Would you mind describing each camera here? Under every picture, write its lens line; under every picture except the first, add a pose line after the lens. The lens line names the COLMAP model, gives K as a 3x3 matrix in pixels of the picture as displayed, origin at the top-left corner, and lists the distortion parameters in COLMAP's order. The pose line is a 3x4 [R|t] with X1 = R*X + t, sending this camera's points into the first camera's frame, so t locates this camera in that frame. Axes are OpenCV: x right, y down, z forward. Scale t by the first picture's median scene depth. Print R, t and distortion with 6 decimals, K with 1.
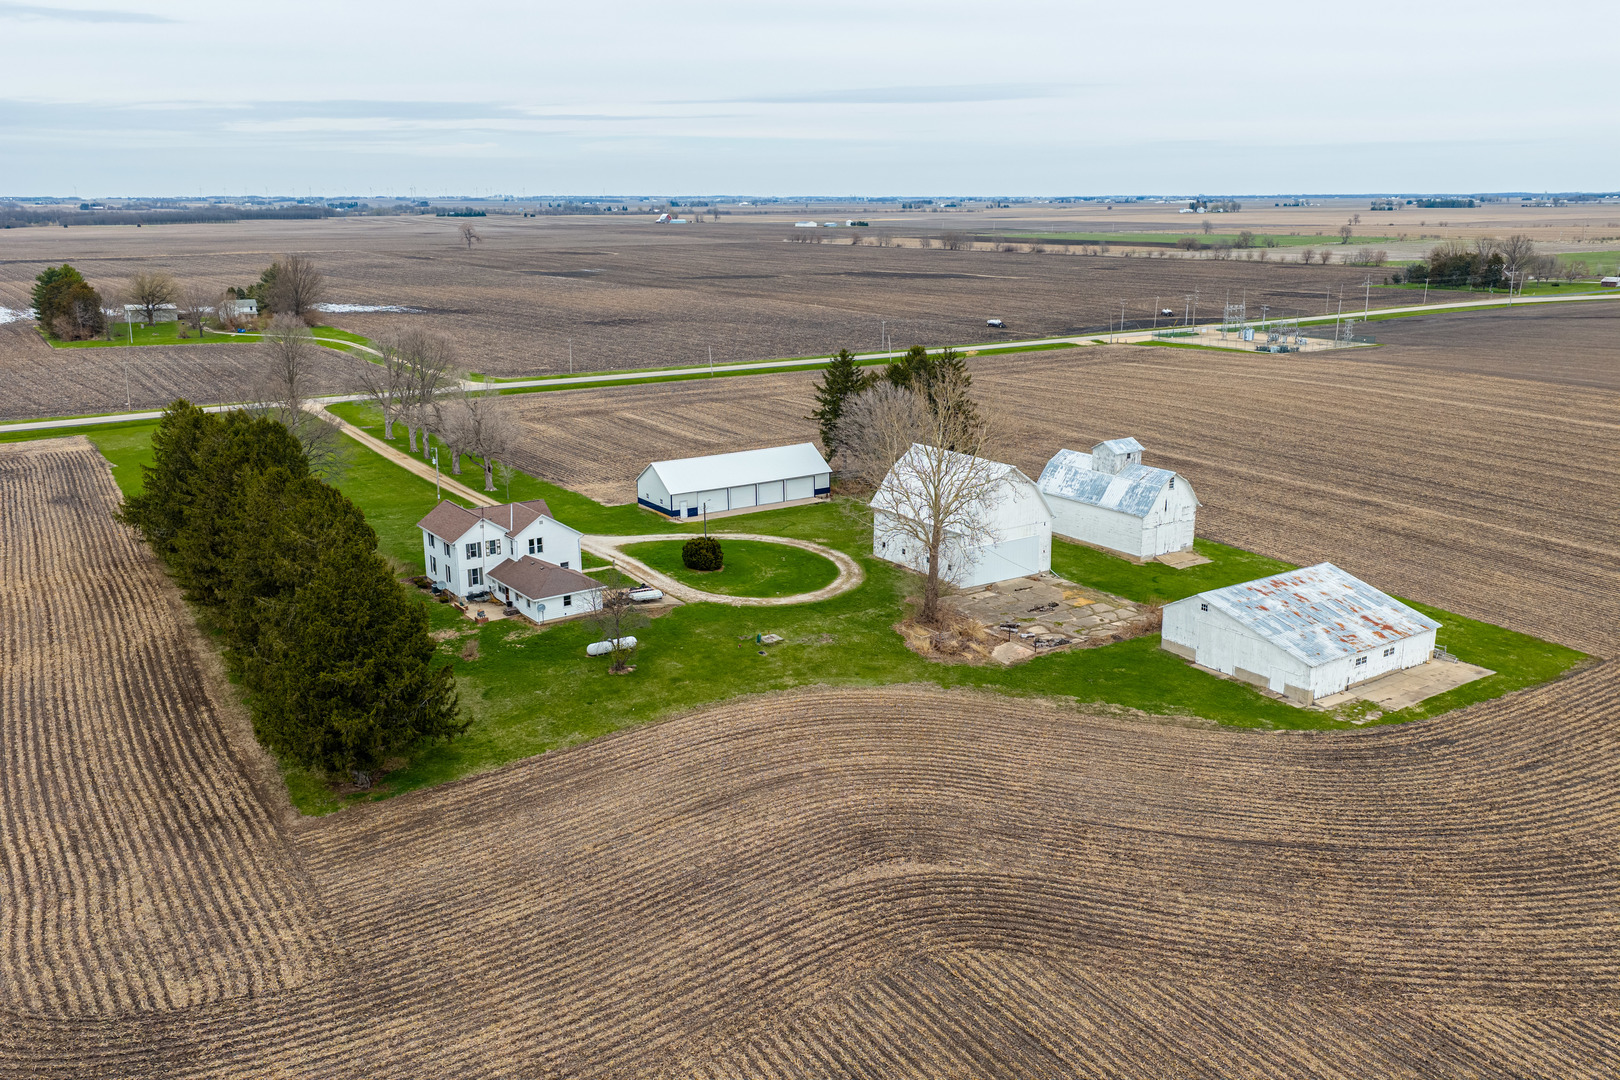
lens RADIAL K [[1293.4, 0, 810.0], [0, 1293.4, 540.0], [0, 0, 1]] dist [0.109601, -0.255272]
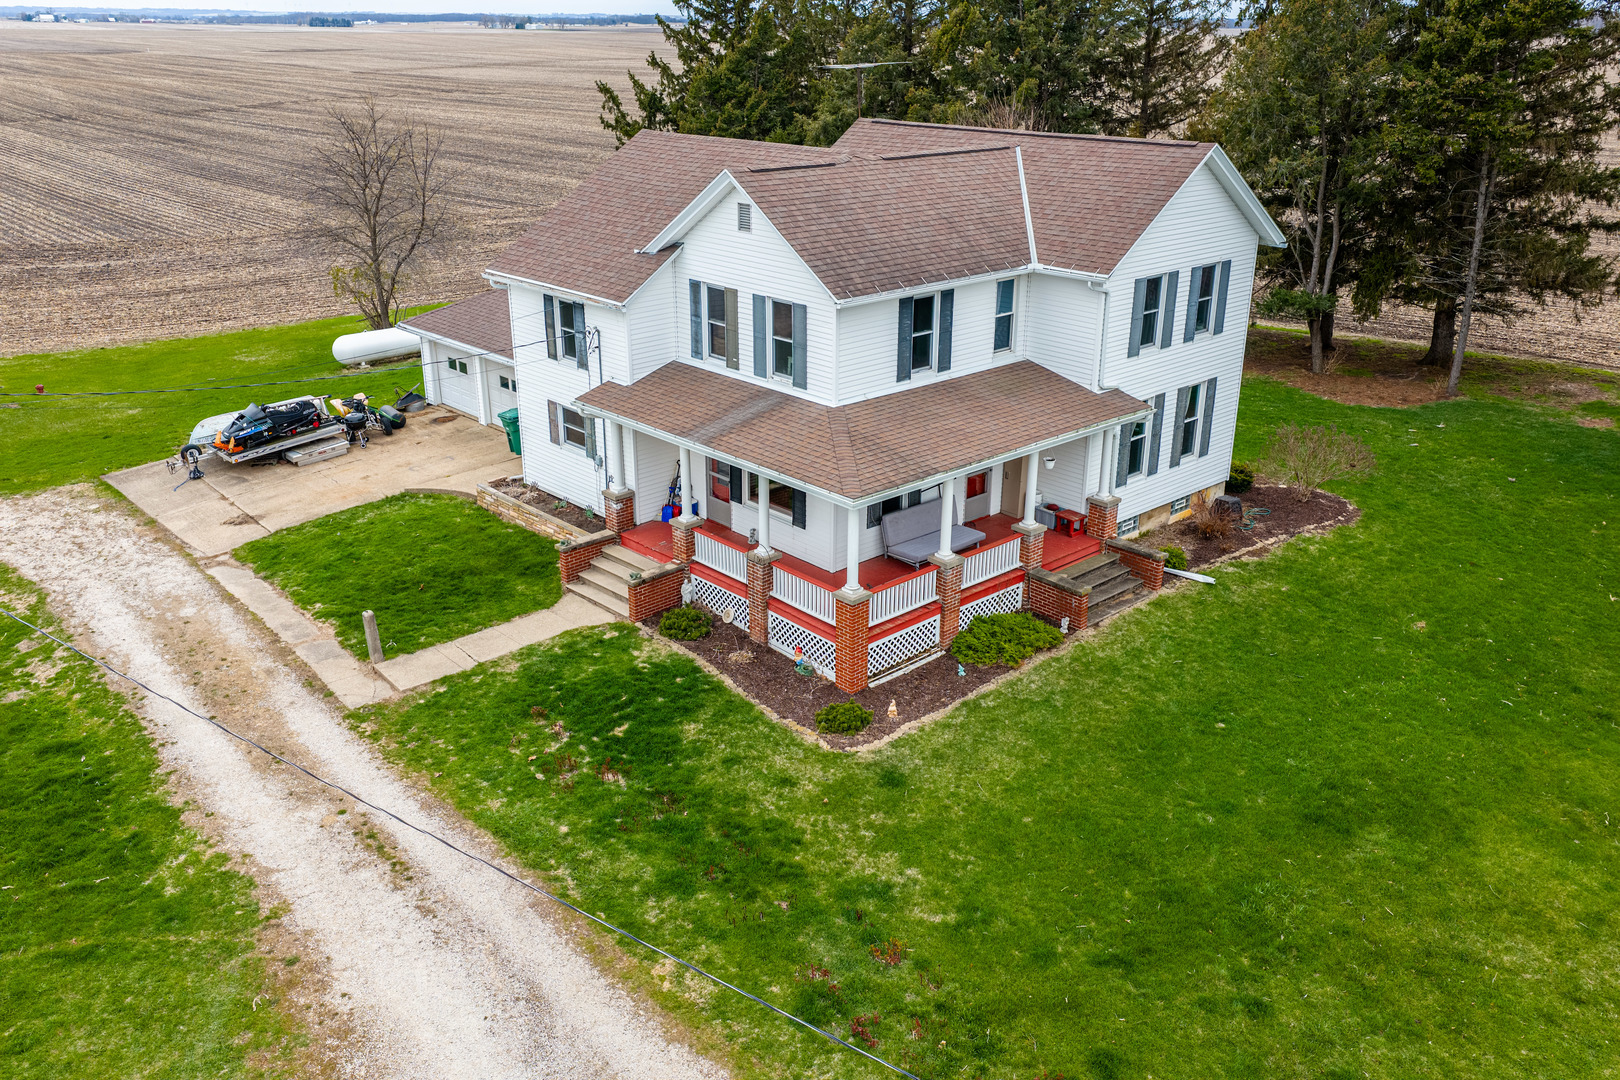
lens RADIAL K [[1312.4, 0, 810.0], [0, 1312.4, 540.0], [0, 0, 1]] dist [0.052438, -0.086876]
pose [[-0.991788, 0.048976, -0.118140, -0.169282], [-0.030350, 0.807242, 0.589440, -0.083413], [0.124236, 0.588185, -0.799127, 1.023855]]
